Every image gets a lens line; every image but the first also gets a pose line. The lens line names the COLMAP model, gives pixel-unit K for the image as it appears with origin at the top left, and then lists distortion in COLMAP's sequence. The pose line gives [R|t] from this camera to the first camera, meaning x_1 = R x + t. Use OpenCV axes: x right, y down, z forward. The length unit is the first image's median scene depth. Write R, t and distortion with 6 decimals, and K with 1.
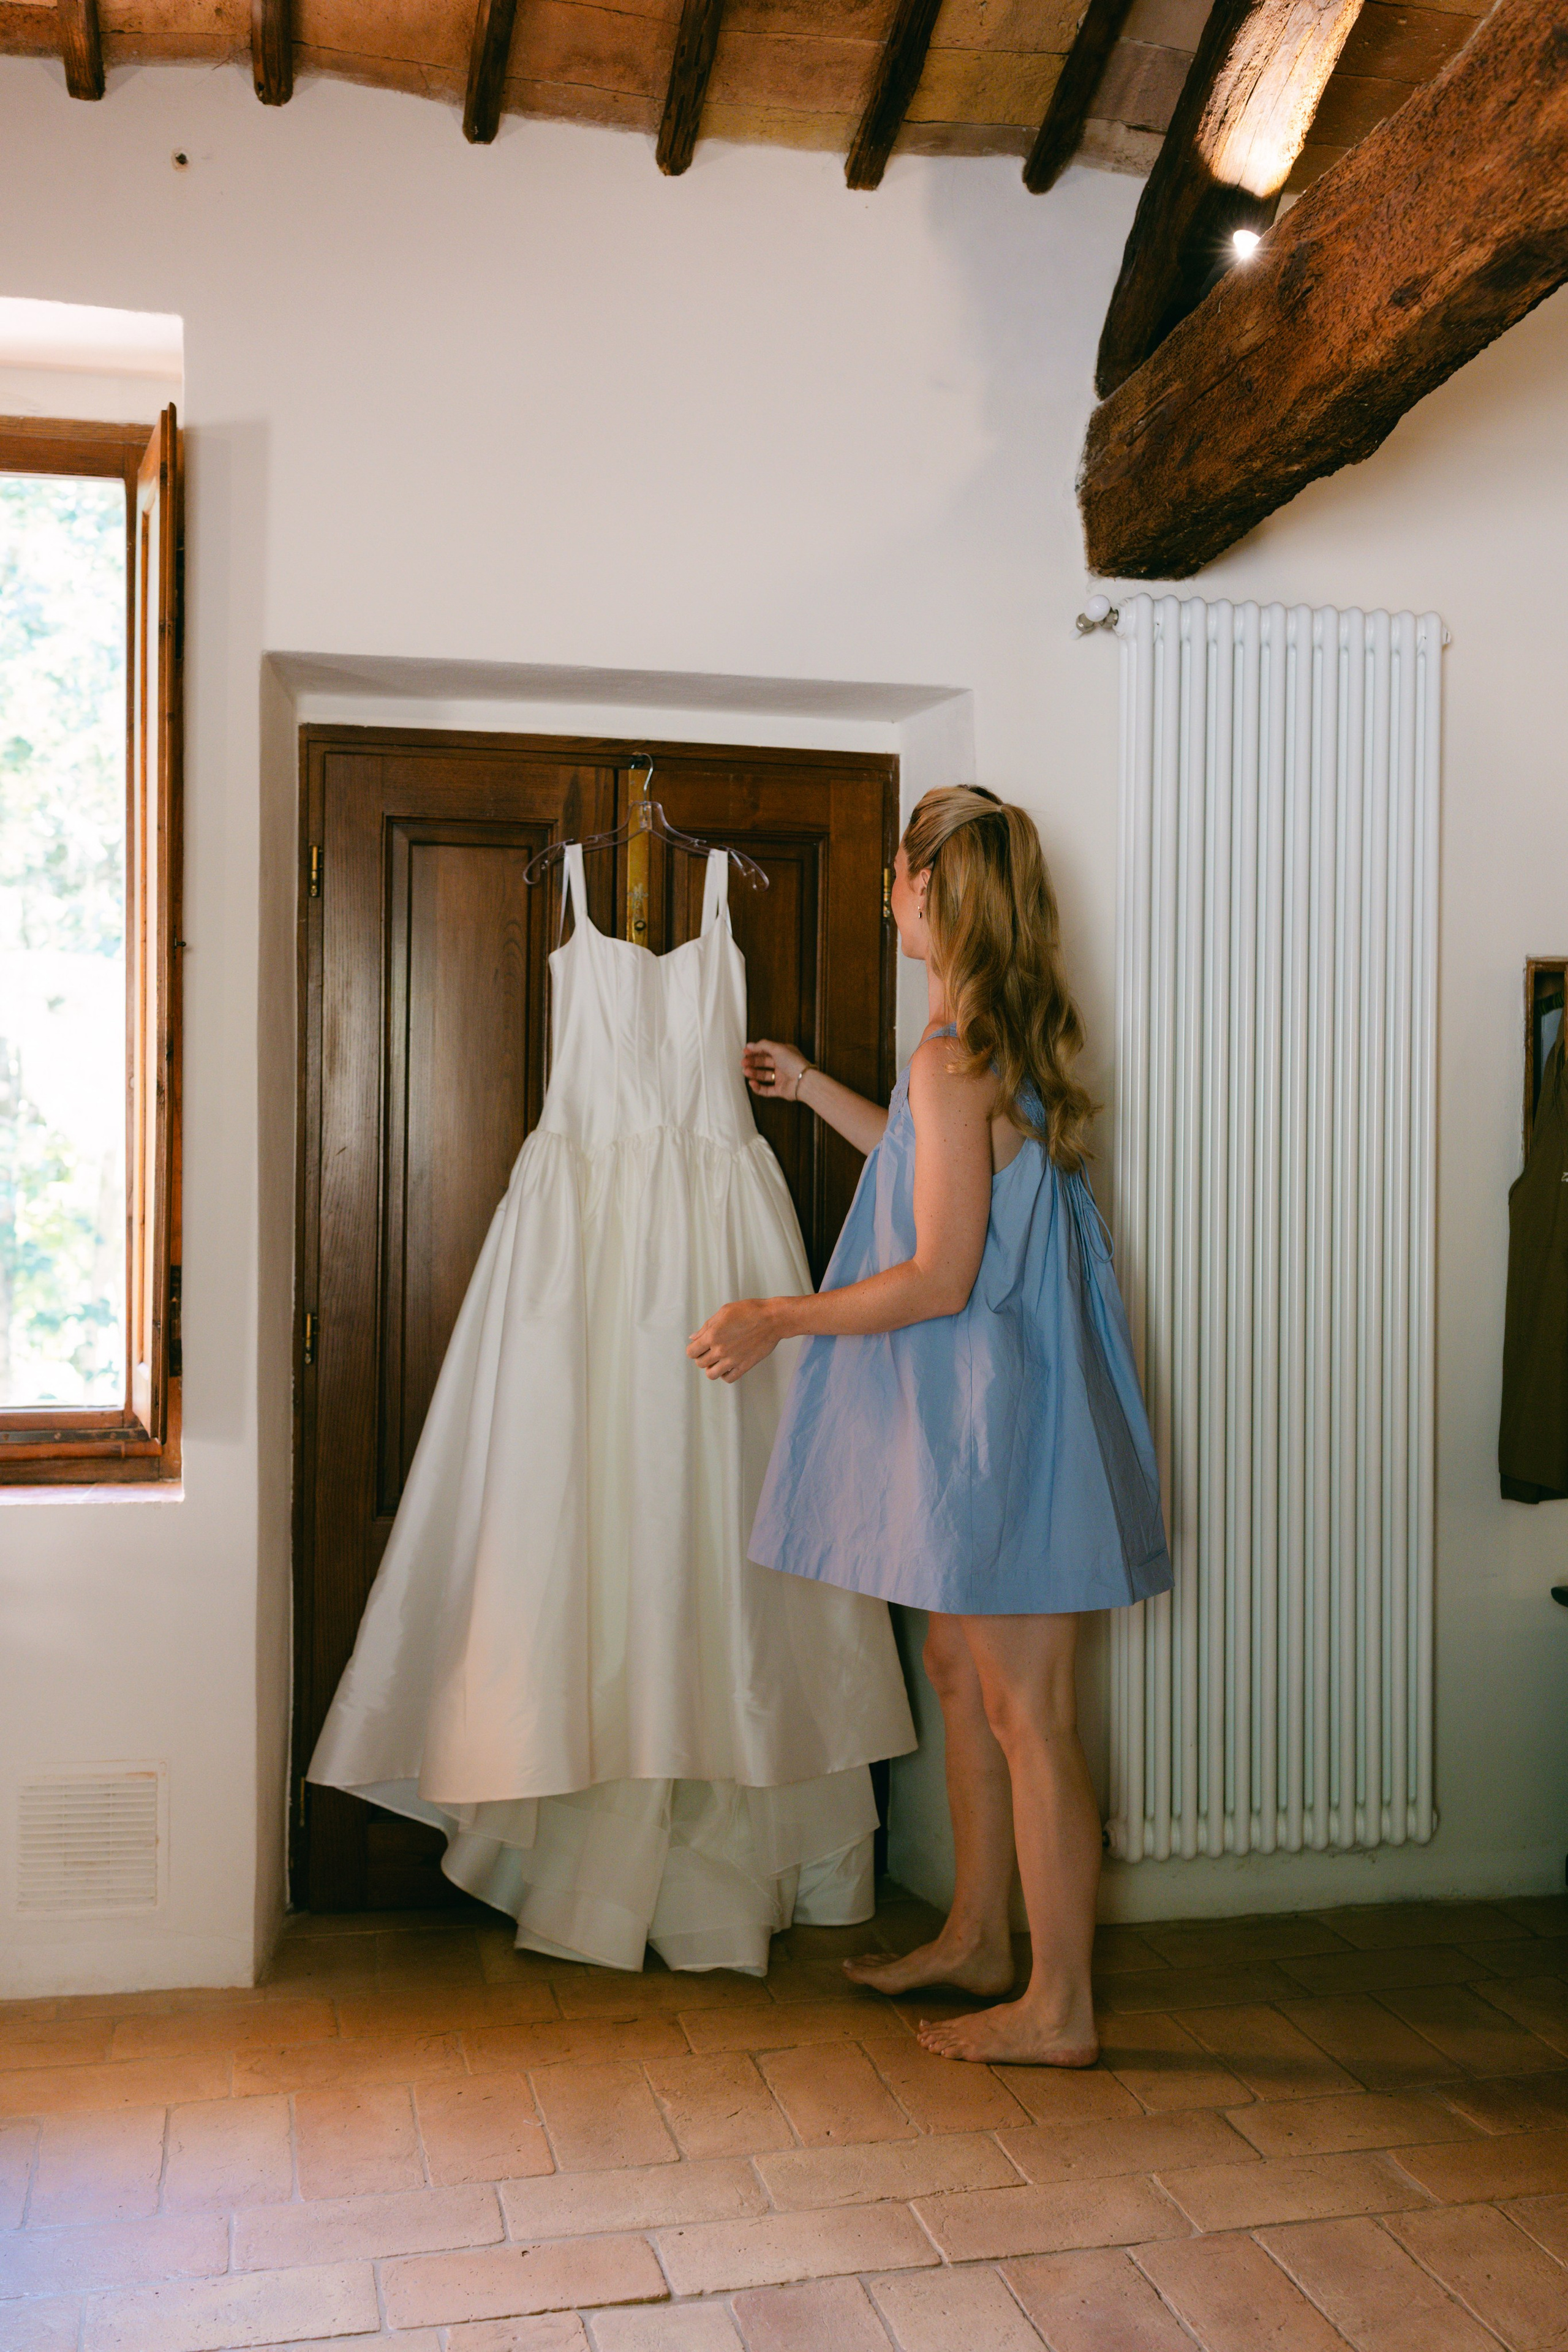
lens RADIAL K [[2212.1, 0, 784.0], [0, 2212.1, 1176.0], [0, 0, 1]] dist [-0.003899, -0.018082]
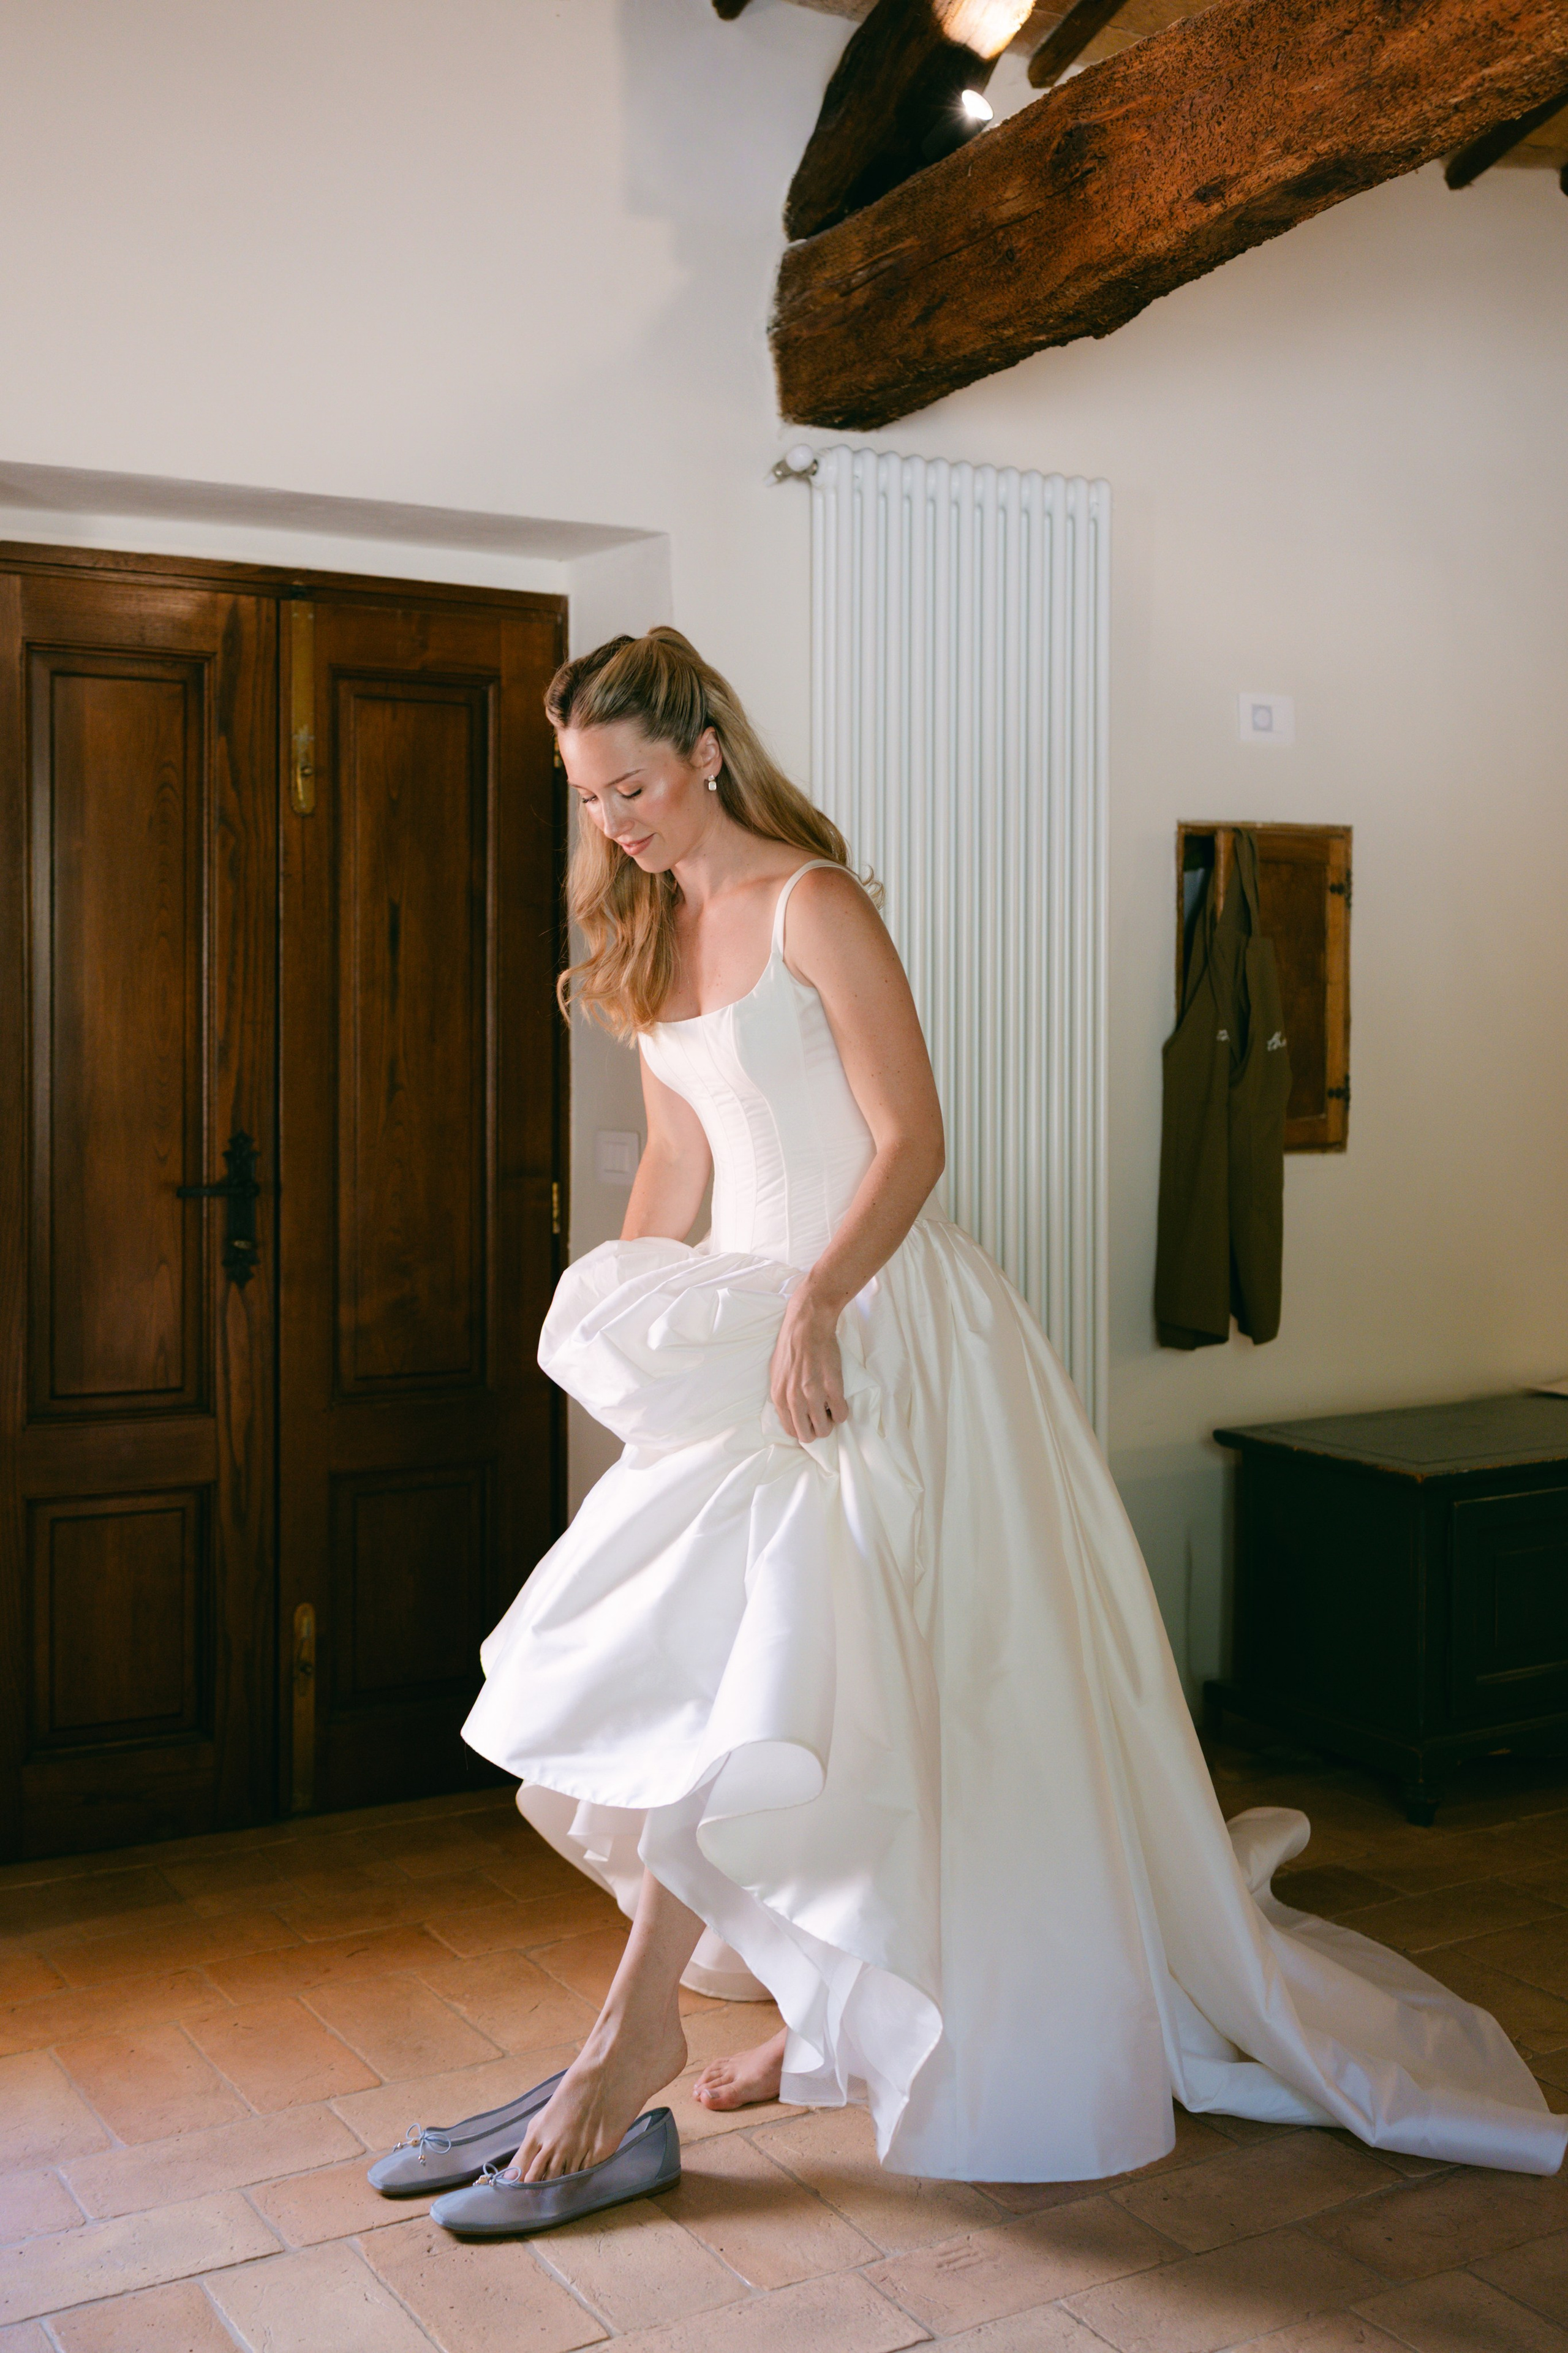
lens RADIAL K [[2490.3, 0, 784.1], [0, 2490.3, 1100.8], [0, 0, 1]] dist [0.002751, -0.036700]
pose [[0.955109, -0.016914, 0.295772, -0.210492], [0.010120, 0.999649, 0.024483, 0.000894], [-0.296082, -0.020391, 0.954945, -0.060739]]
